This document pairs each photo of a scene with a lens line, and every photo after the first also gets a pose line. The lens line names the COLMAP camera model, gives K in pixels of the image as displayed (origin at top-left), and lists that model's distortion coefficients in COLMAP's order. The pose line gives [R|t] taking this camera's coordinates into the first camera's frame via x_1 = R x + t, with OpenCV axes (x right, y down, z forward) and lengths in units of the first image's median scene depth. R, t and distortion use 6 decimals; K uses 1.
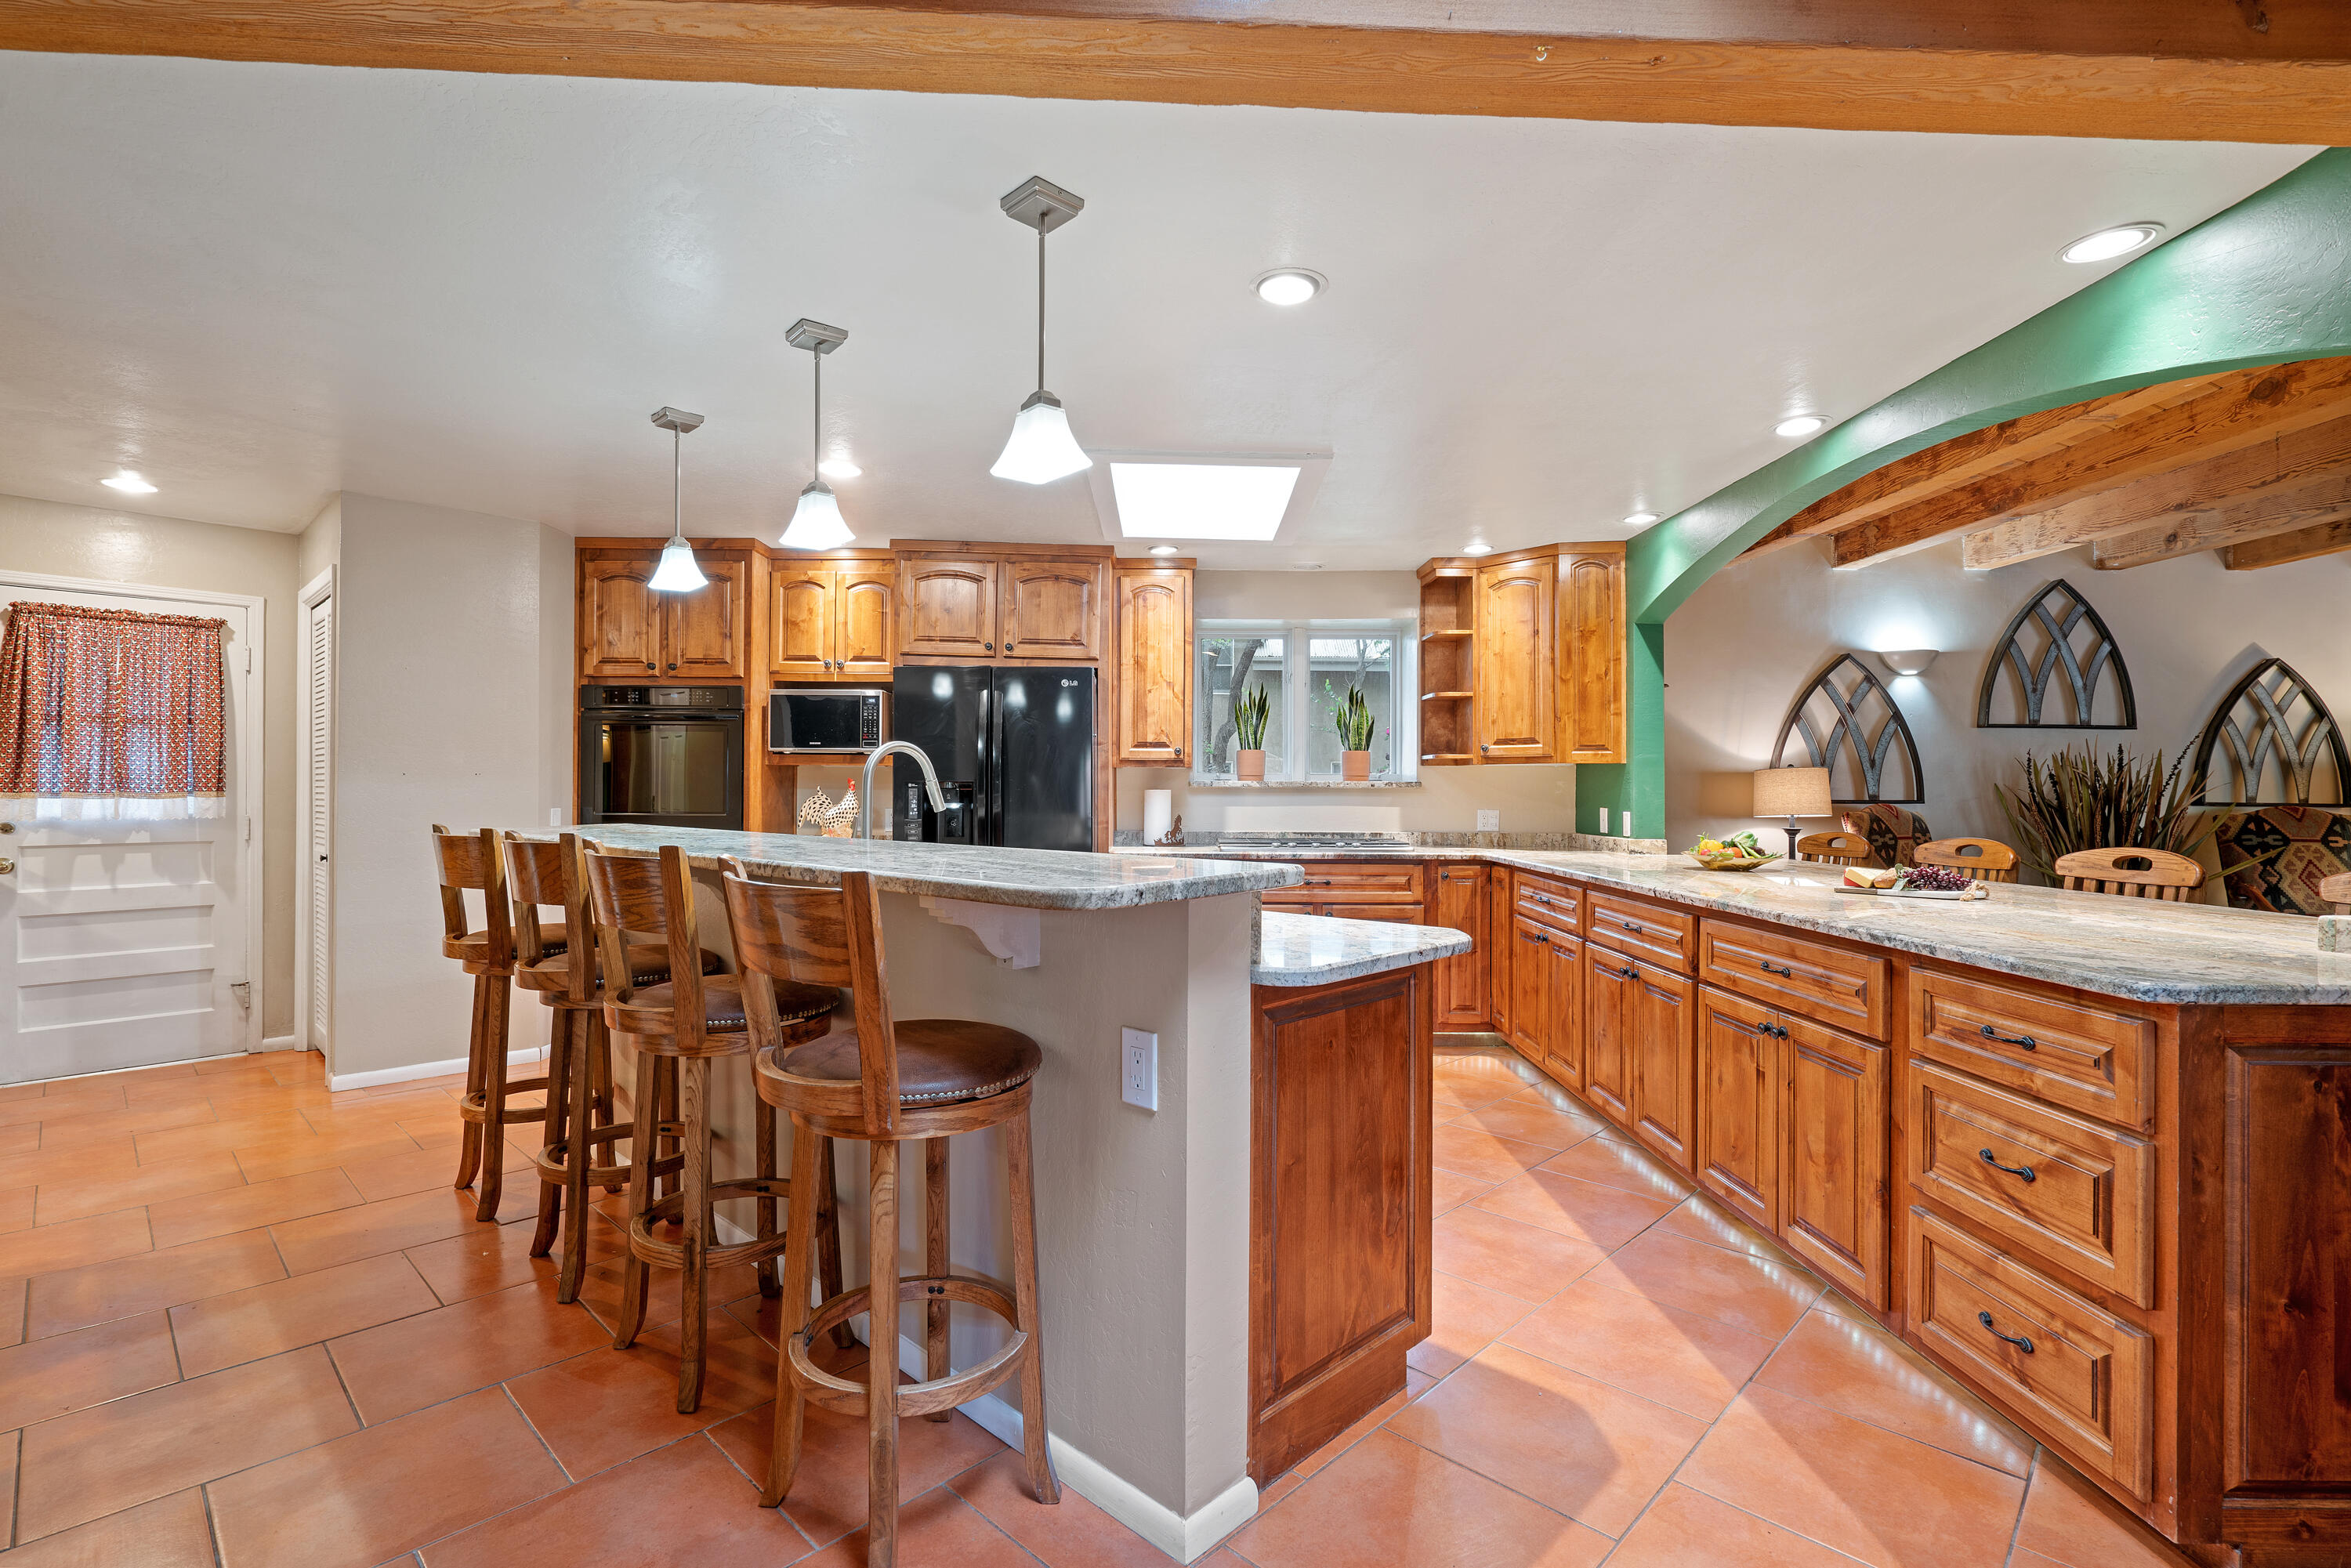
lens RADIAL K [[1085.6, 0, 1175.5], [0, 1085.6, 784.0], [0, 0, 1]] dist [0.000165, 0.000514]
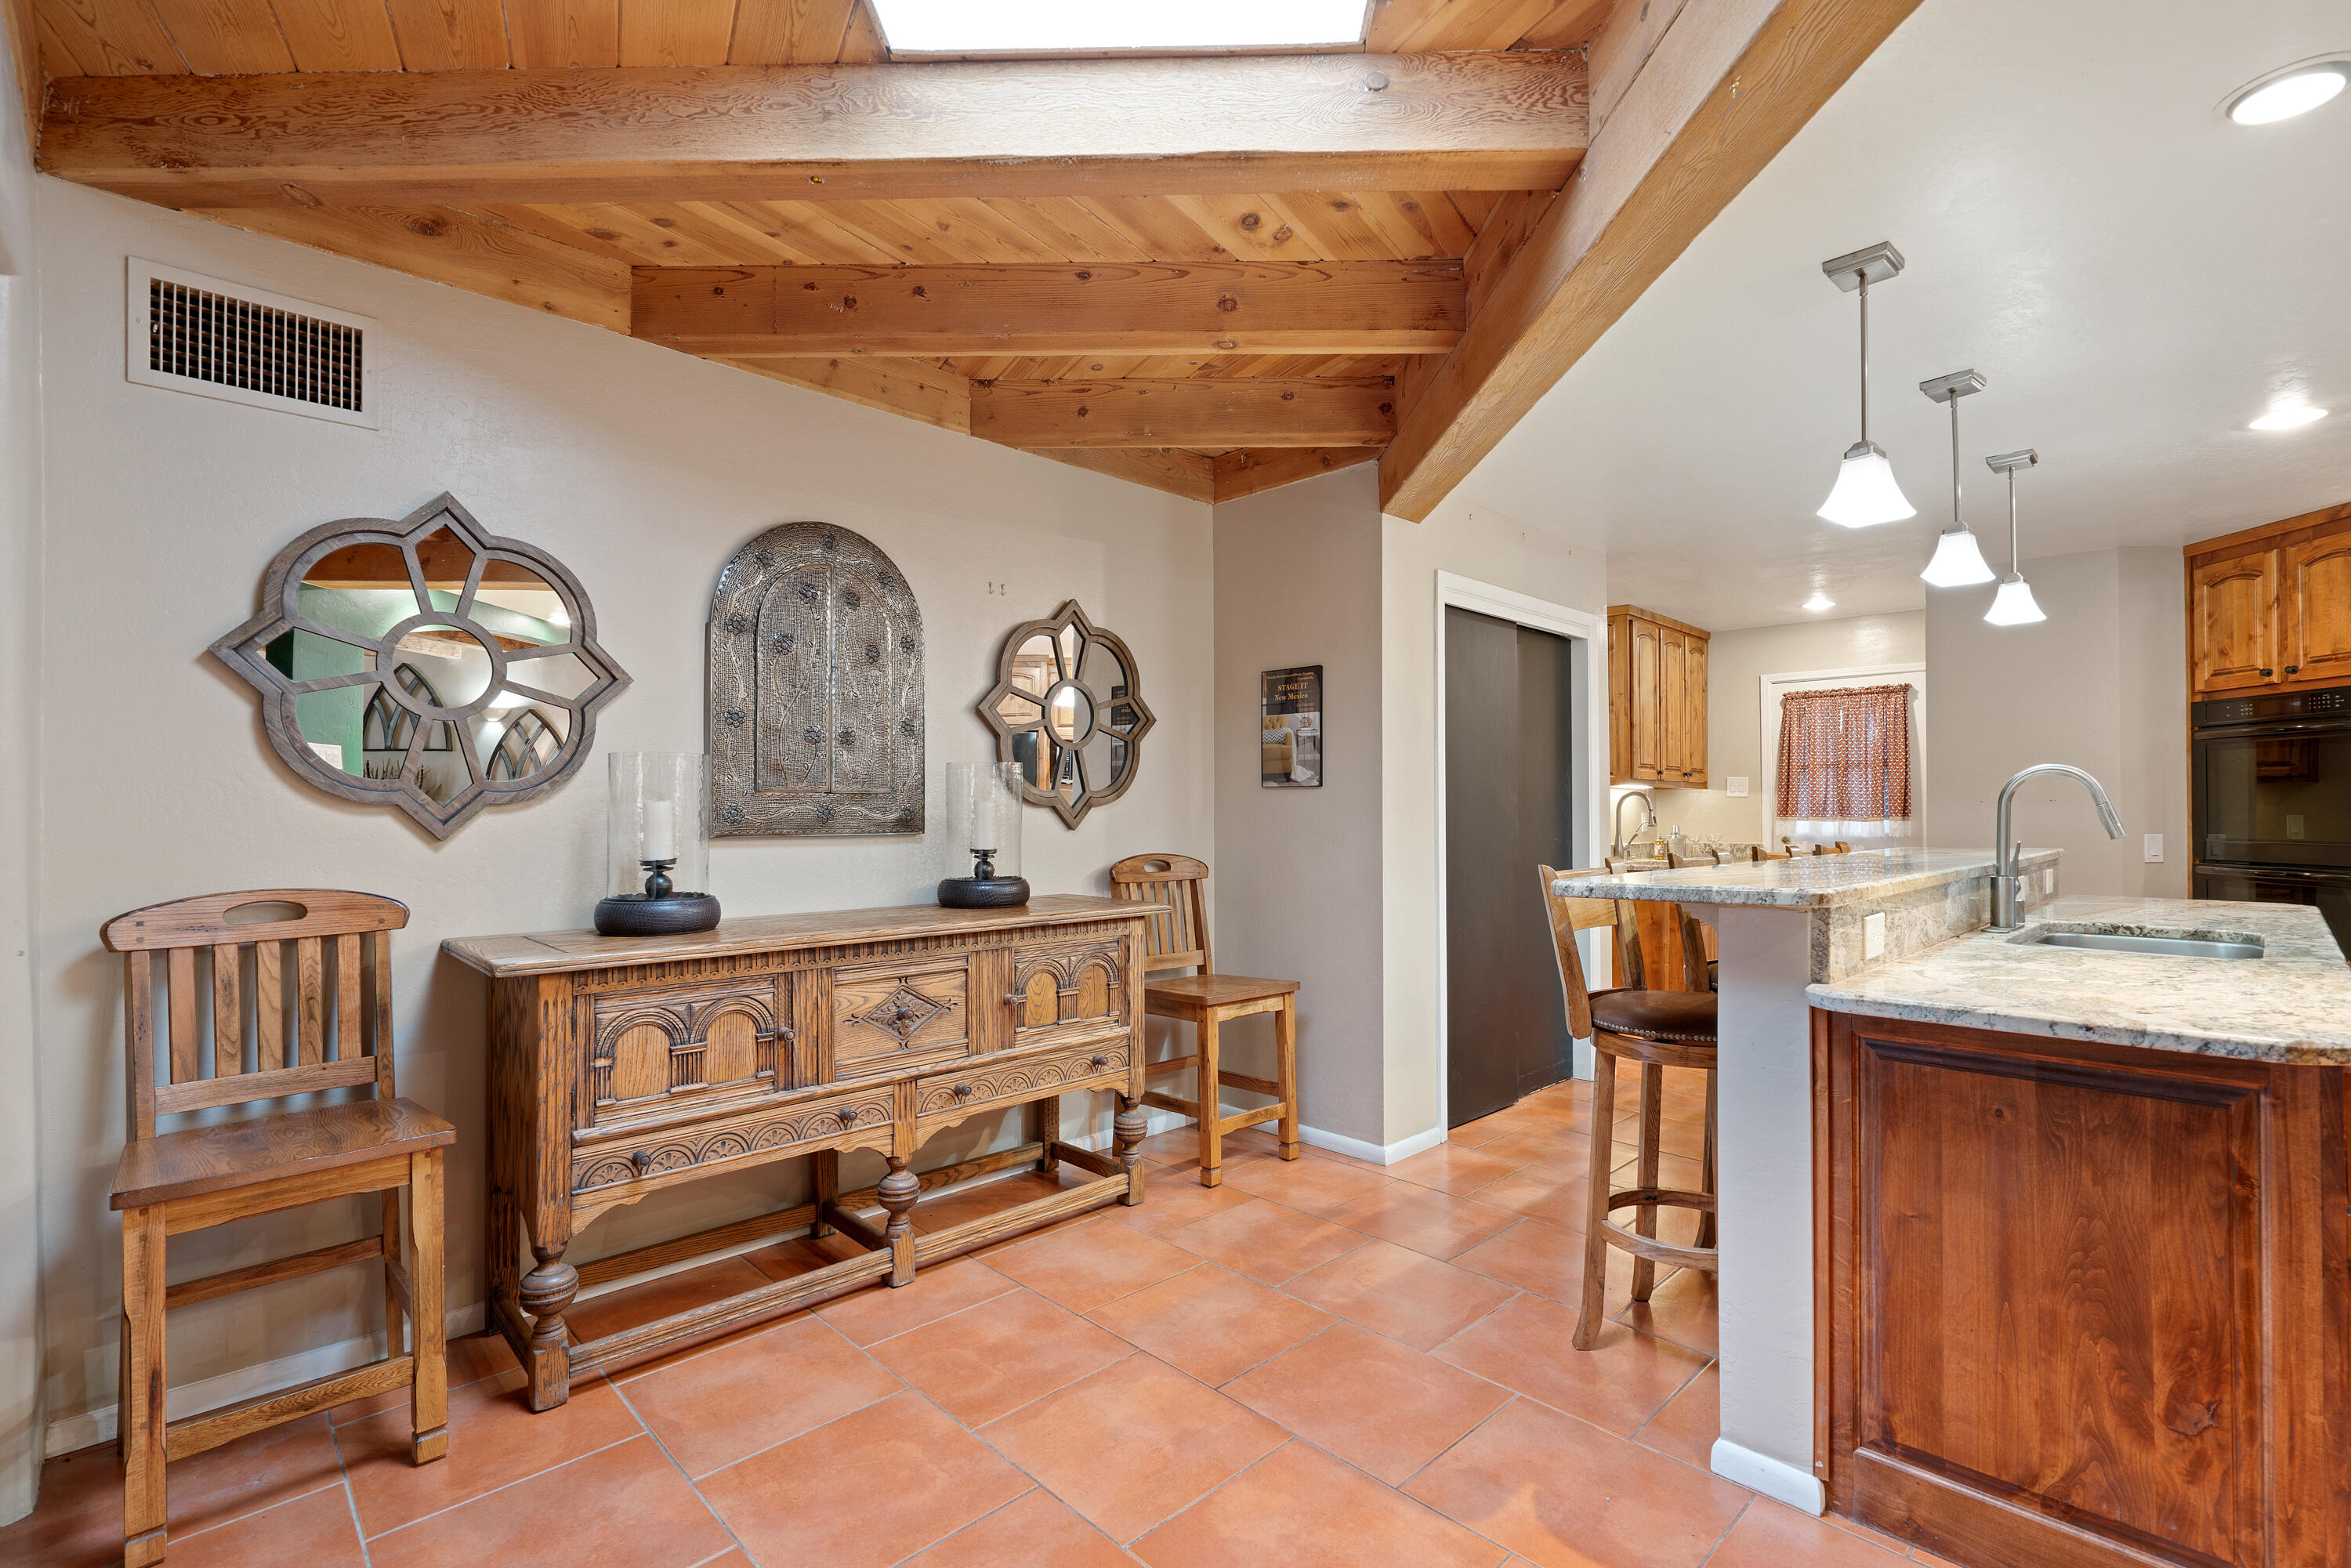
lens RADIAL K [[1056.3, 0, 1171.1], [0, 1056.3, 800.4], [0, 0, 1]] dist [-0.000444, -0.000027]
pose [[-0.026123, -0.014614, -0.999552, 0.381616], [0.006042, 0.999873, -0.014776, 0.001005], [0.999640, -0.006425, -0.026031, 0.144528]]
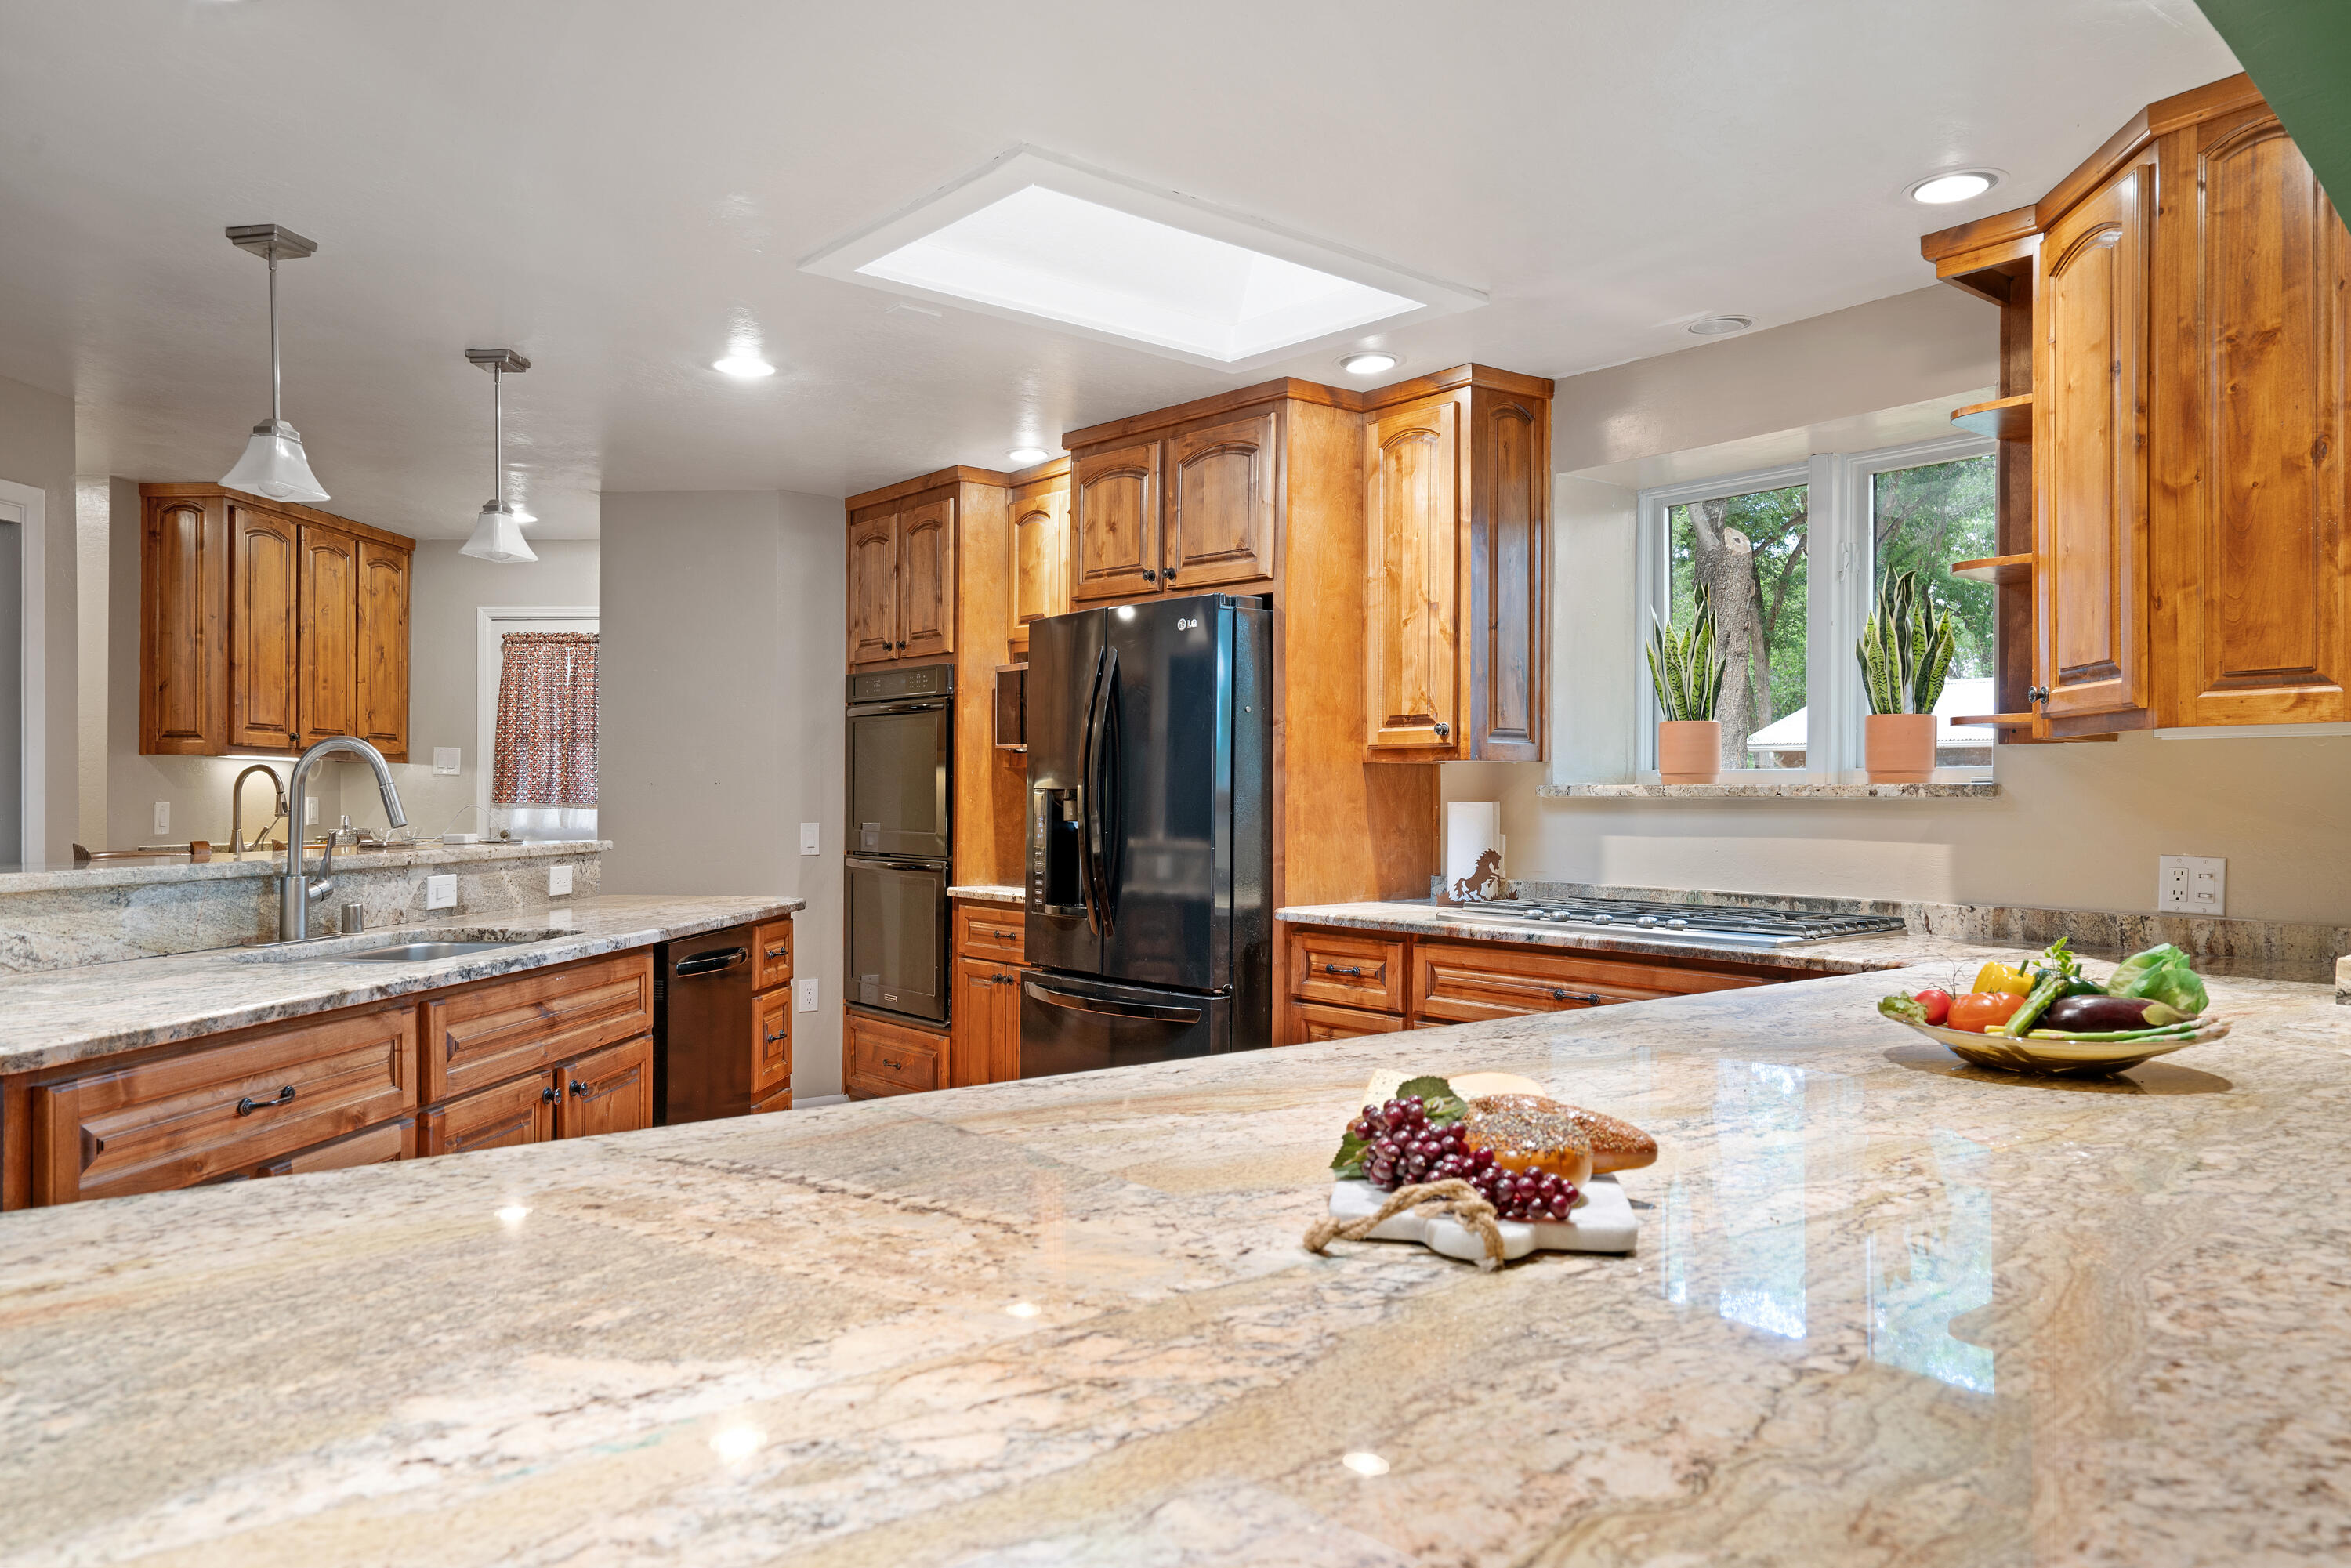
lens RADIAL K [[1617.4, 0, 1175.5], [0, 1617.4, 784.0], [0, 0, 1]] dist [0.031465, 0.000657]
pose [[0.626116, -0.008379, -0.779685, 0.572215], [0.002259, 0.999958, -0.008933, 0.003235], [0.779726, 0.003832, 0.626109, 0.419565]]
